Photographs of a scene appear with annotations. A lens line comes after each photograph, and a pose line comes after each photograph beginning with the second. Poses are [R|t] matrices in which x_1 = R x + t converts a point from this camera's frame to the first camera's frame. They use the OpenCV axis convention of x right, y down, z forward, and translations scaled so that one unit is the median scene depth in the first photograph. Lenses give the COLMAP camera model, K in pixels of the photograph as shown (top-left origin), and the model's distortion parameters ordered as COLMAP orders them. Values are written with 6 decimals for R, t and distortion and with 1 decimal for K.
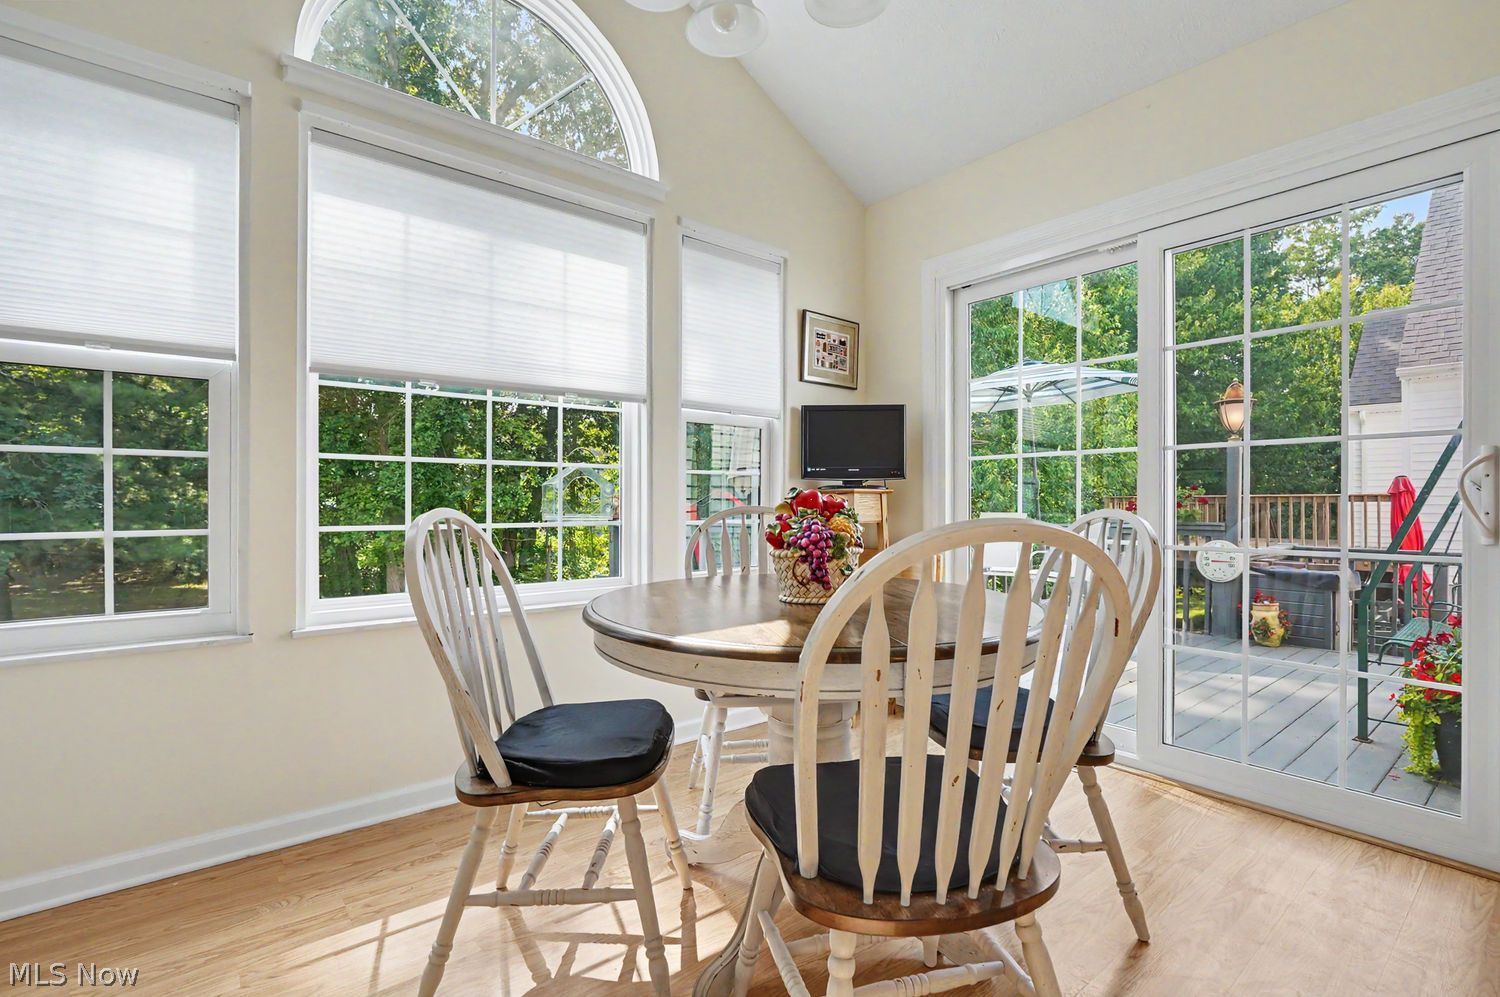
lens RADIAL K [[690.9, 0, 750.0], [0, 690.9, 498.5], [0, 0, 1]] dist [-0.016842, 0.010265]
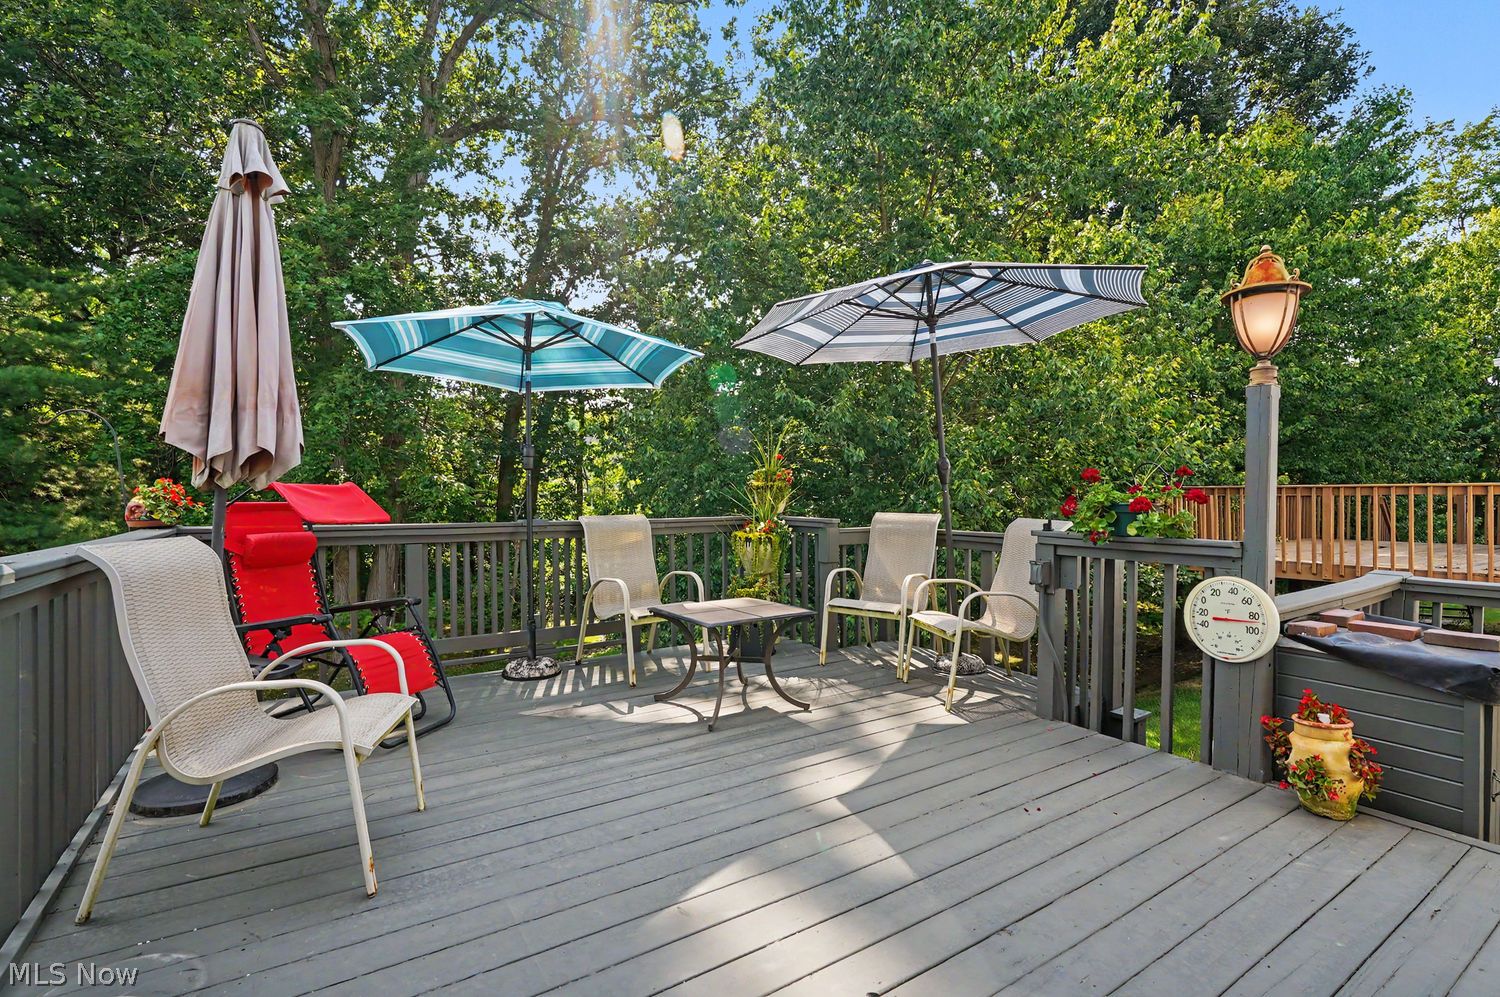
lens RADIAL K [[690.9, 0, 750.0], [0, 690.9, 498.5], [0, 0, 1]] dist [-0.016842, 0.010265]
pose [[0.994042, -0.000548, -0.108993, 0.389966], [0.002100, 0.999898, 0.014125, -0.003181], [0.108974, -0.014270, 0.993942, 0.466651]]
